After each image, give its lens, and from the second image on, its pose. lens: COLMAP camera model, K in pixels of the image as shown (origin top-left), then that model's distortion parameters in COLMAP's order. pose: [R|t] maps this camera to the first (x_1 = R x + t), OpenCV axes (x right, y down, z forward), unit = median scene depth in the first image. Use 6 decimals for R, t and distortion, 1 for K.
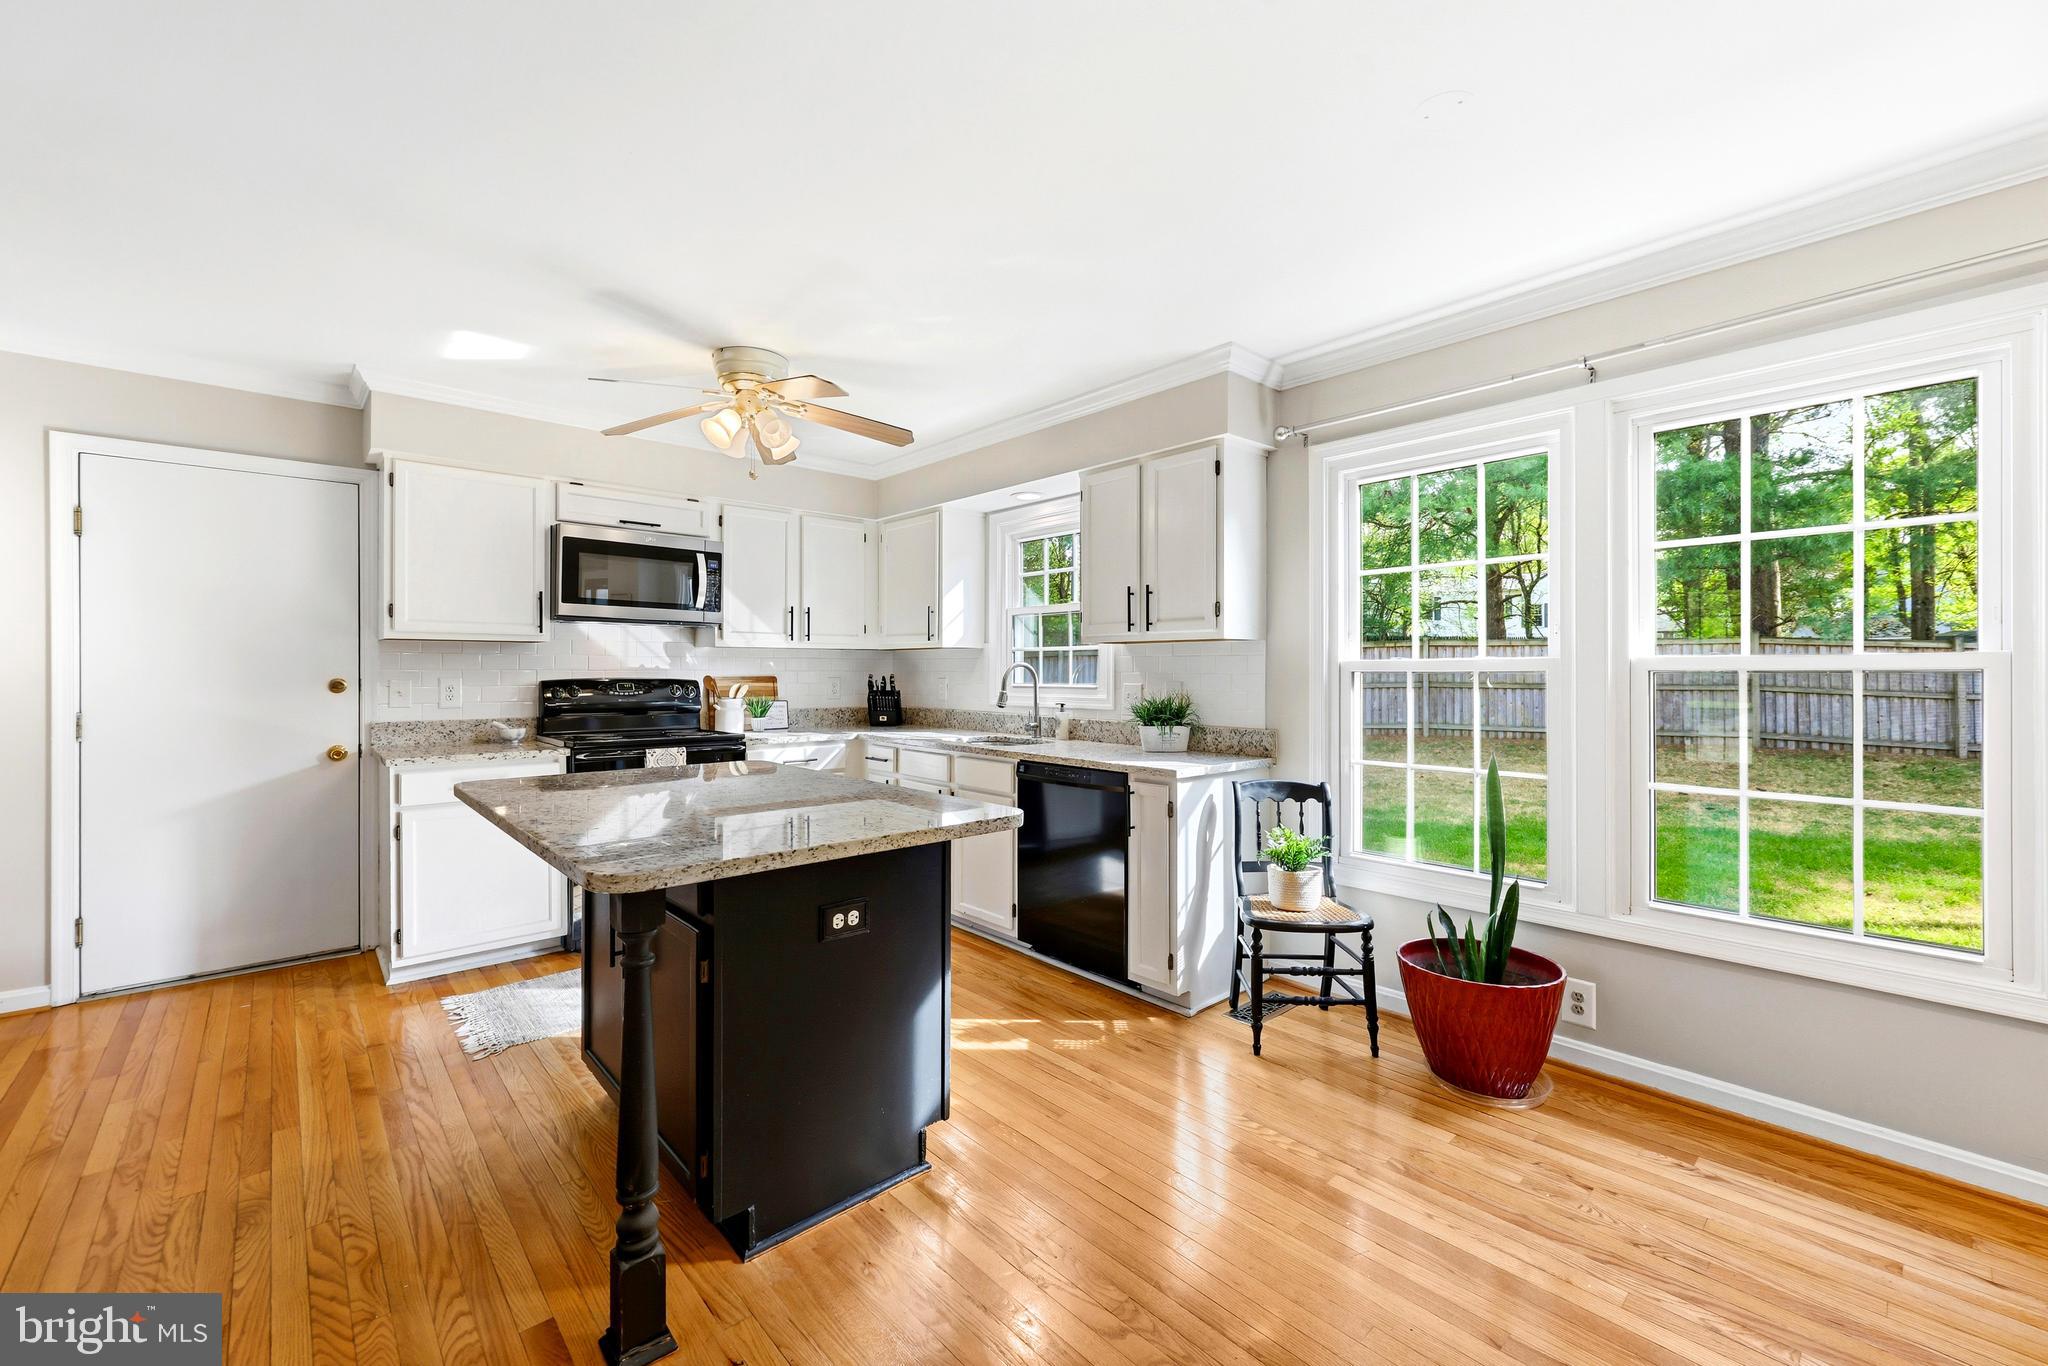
lens RADIAL K [[822.8, 0, 1016.5], [0, 822.8, 667.3], [0, 0, 1]] dist [-0.003541, 0.000637]
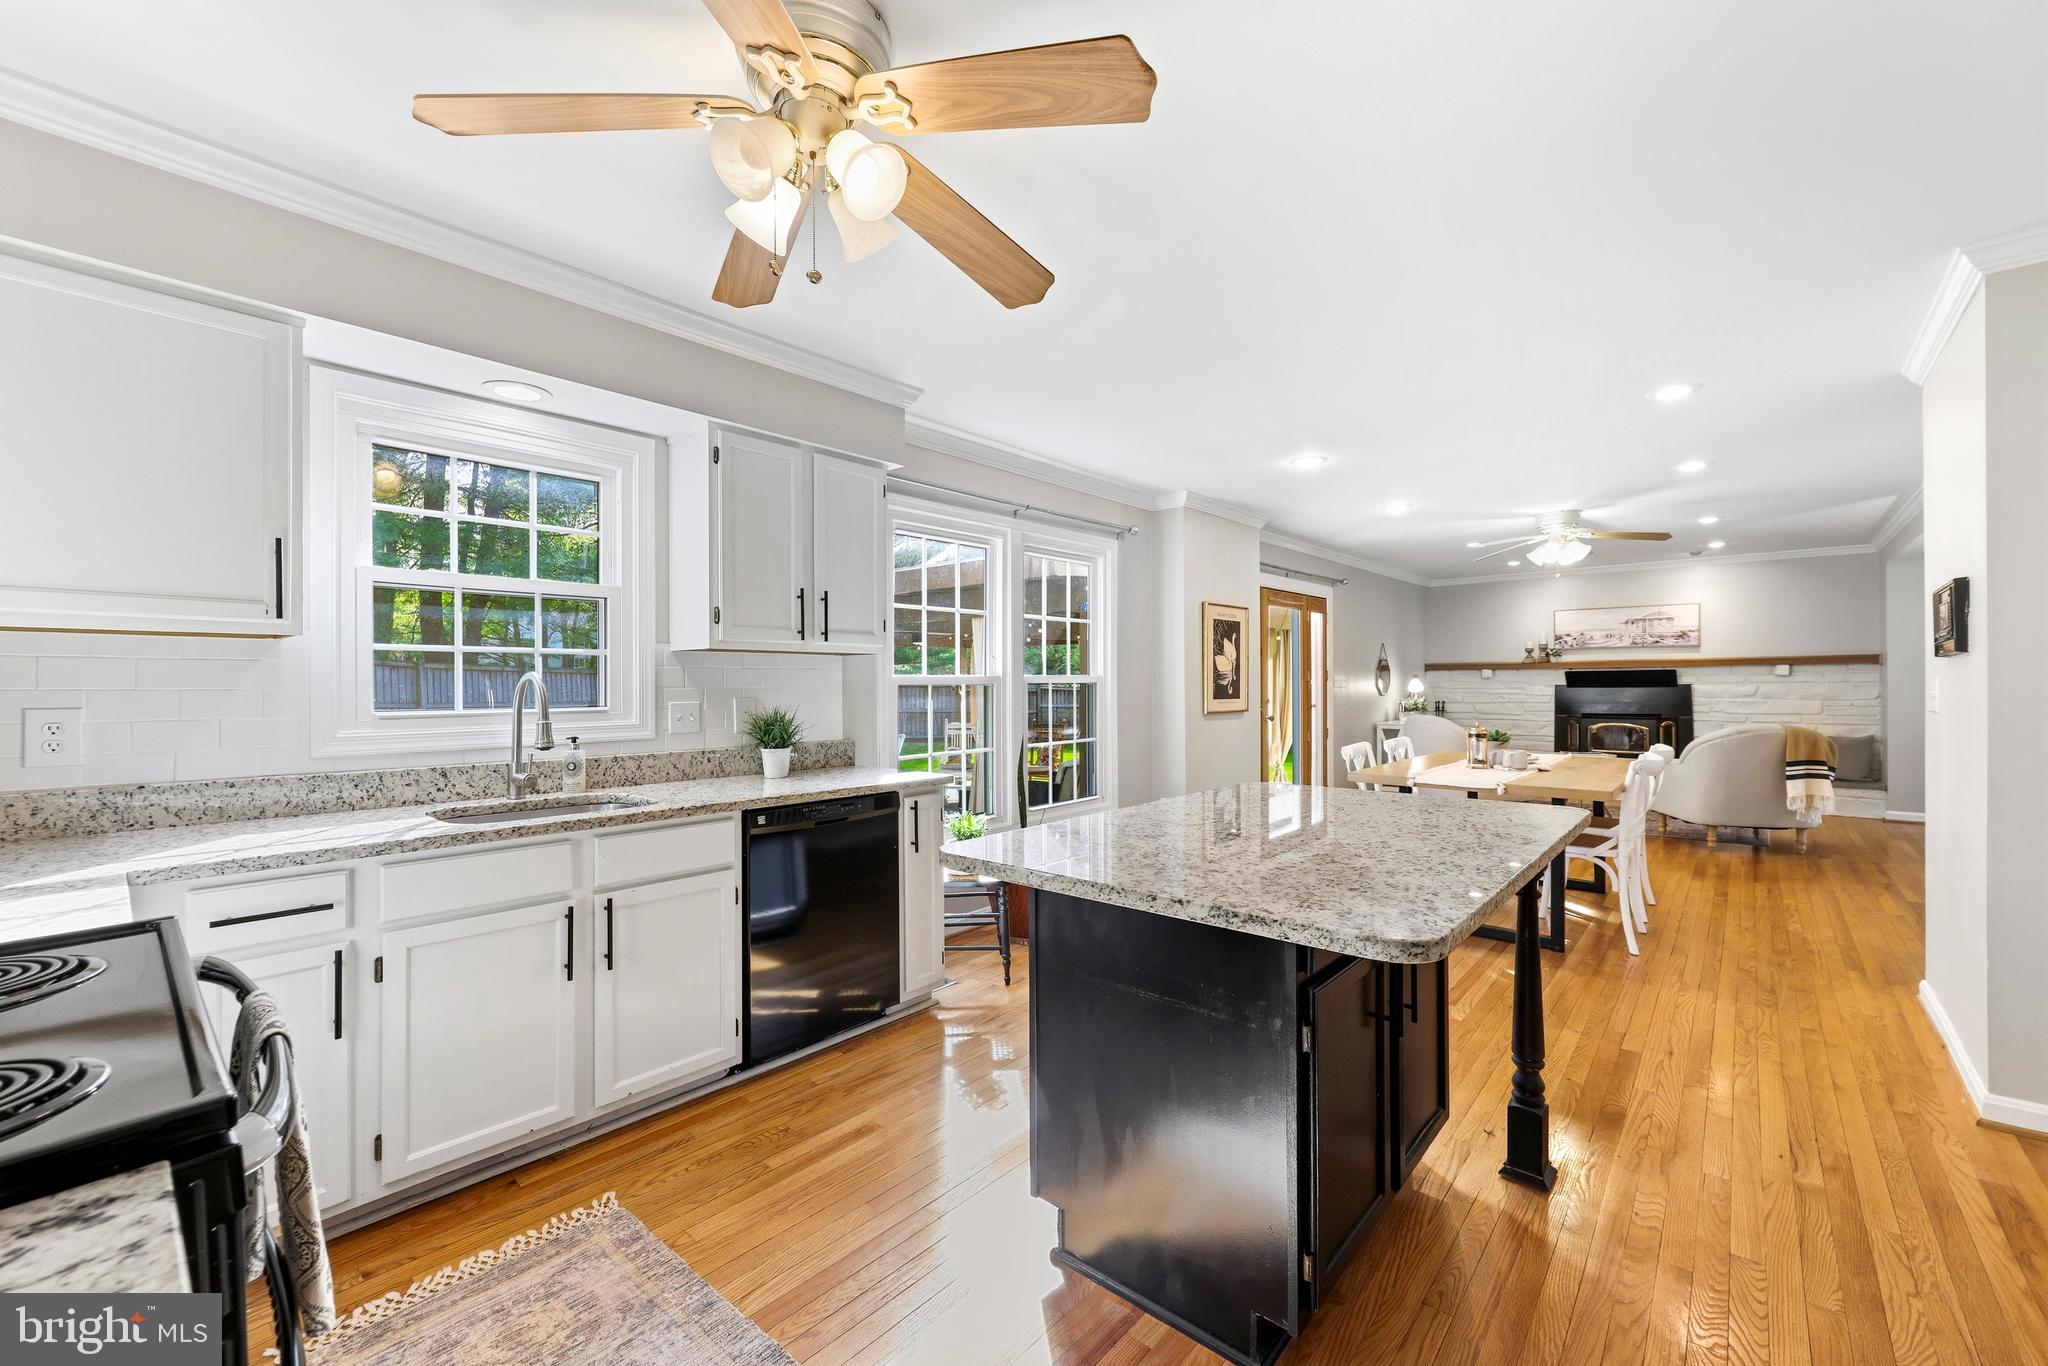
lens RADIAL K [[822.8, 0, 1016.7], [0, 822.8, 681.7], [0, 0, 1]] dist [-0.003541, 0.000637]
pose [[-0.112598, 0.001067, 0.993640, -0.719732], [-0.000395, 0.999999, -0.001118, 0.001650], [-0.993641, -0.000519, -0.112598, 0.834655]]
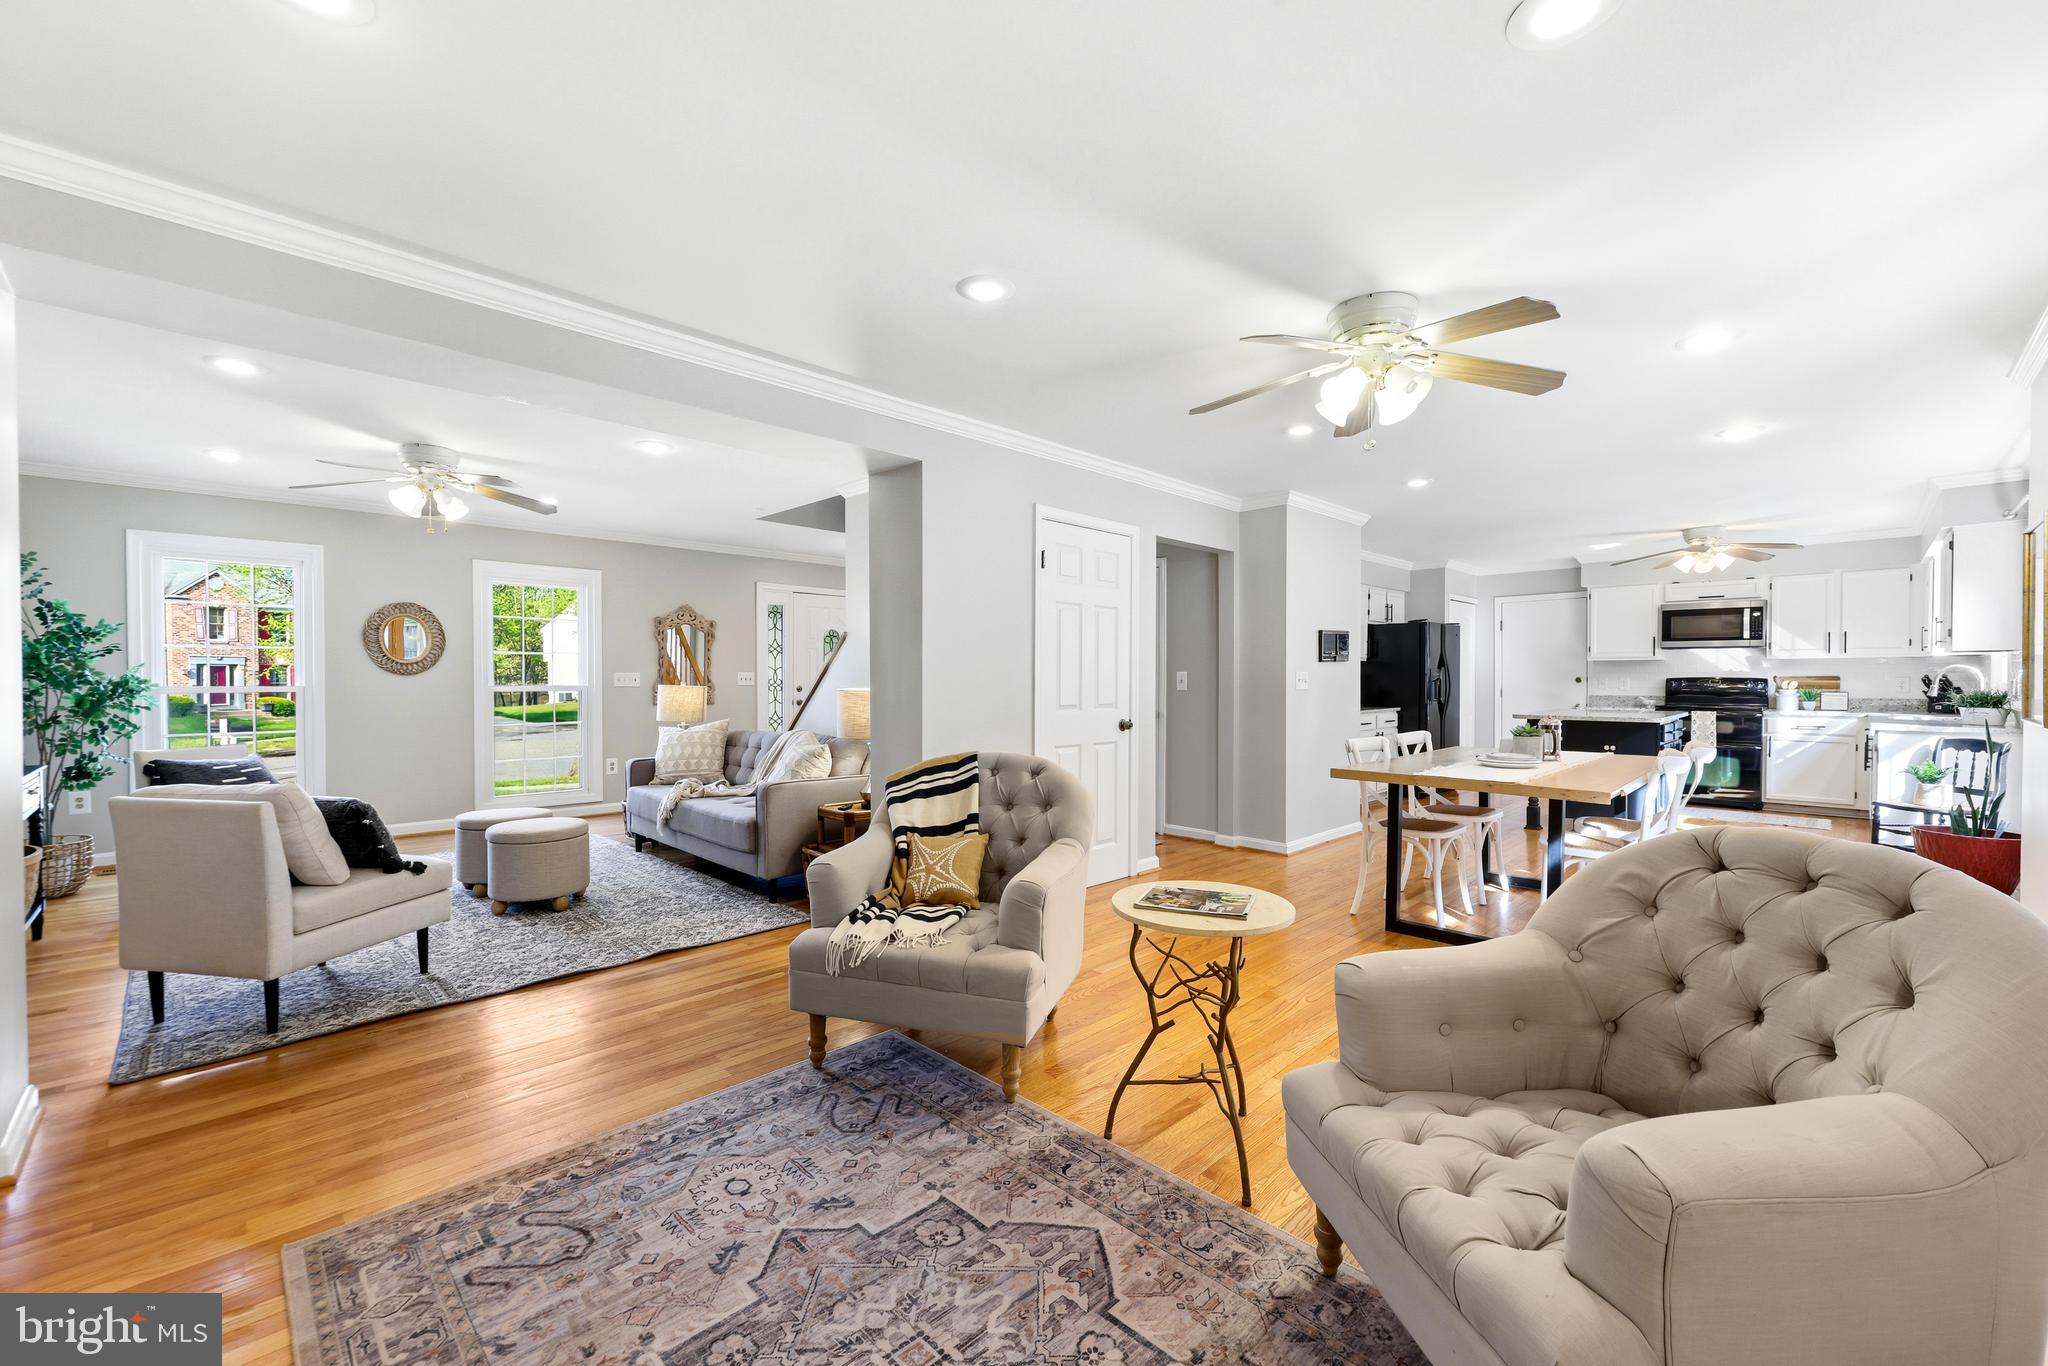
lens RADIAL K [[822.8, 0, 1021.9], [0, 822.8, 689.0], [0, 0, 1]] dist [-0.003541, 0.000637]
pose [[0.049035, 0.013183, -0.998710, 1.550058], [0.007205, 0.999882, 0.013552, 0.004020], [0.998771, -0.007860, 0.048934, -0.794700]]
